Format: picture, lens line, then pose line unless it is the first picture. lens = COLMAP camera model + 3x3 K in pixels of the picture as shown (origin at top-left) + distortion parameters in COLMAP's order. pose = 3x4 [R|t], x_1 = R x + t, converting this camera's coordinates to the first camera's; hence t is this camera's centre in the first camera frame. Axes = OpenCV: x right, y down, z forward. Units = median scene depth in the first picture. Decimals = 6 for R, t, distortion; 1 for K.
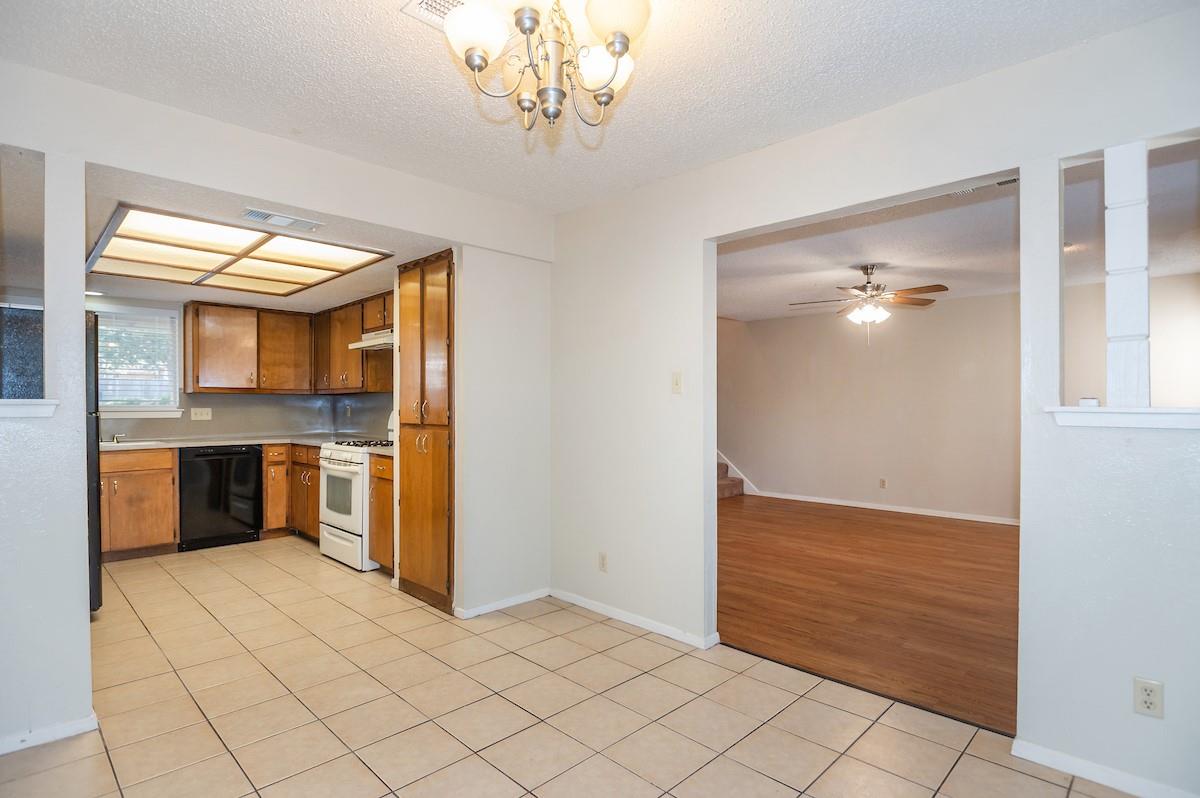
lens RADIAL K [[601.9, 0, 602.0], [0, 601.9, 410.1], [0, 0, 1]] dist [0.004497, 0.000613]
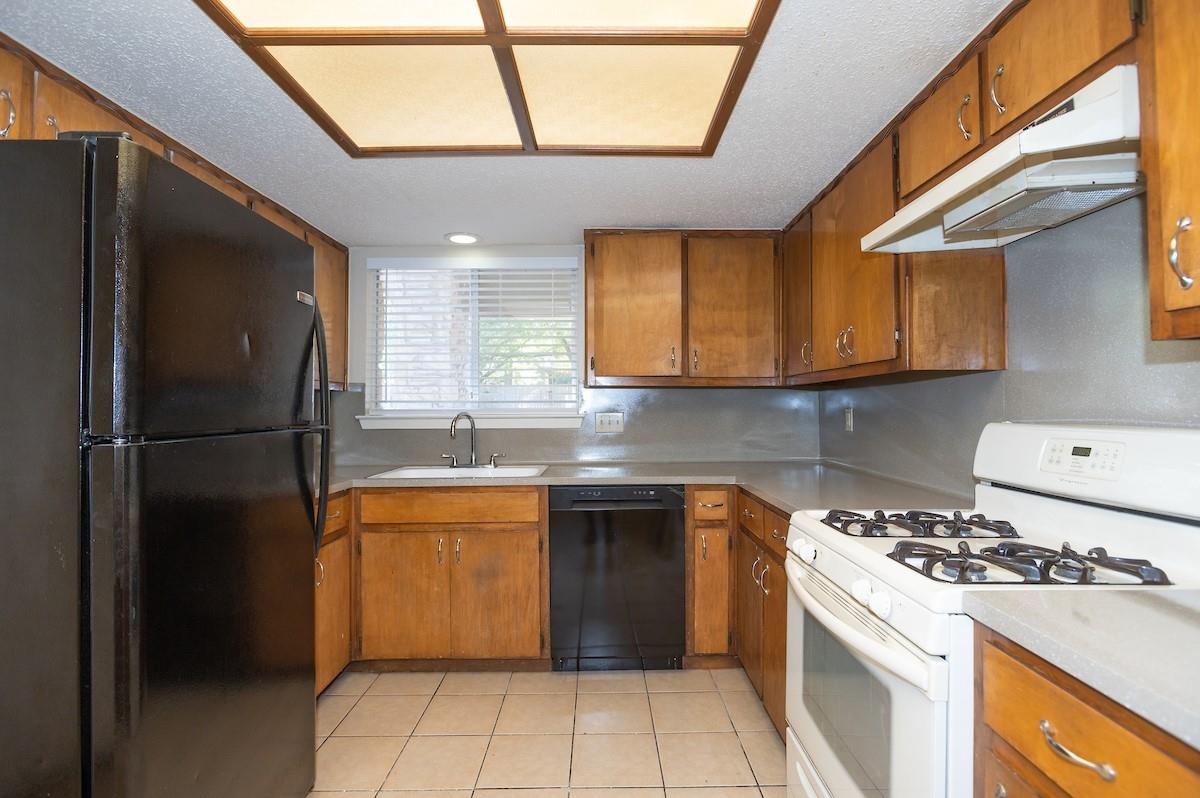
lens RADIAL K [[565.2, 0, 603.4], [0, 565.2, 398.6], [0, 0, 1]] dist [-0.013696, 0.000525]
pose [[0.708942, -0.013299, -0.705141, -0.278319], [0.000575, 0.999833, -0.018278, -0.007452], [0.705266, 0.012552, 0.708831, 0.620024]]
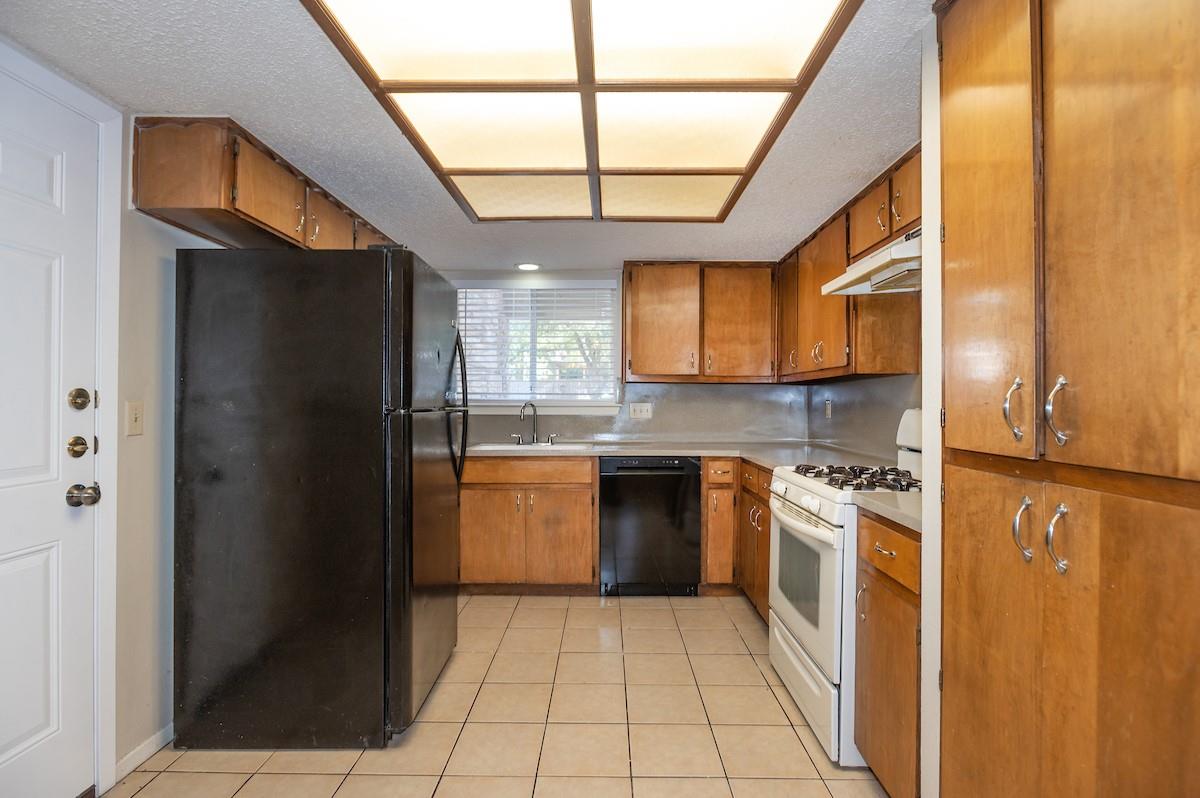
lens RADIAL K [[577.0, 0, 600.0], [0, 577.0, 399.0], [0, 0, 1]] dist [-0.018239, 0.000026]
pose [[0.694849, -0.001348, -0.719155, -0.177473], [-0.007248, 0.999934, -0.008878, -0.001704], [0.719119, 0.011381, 0.694793, 0.471663]]
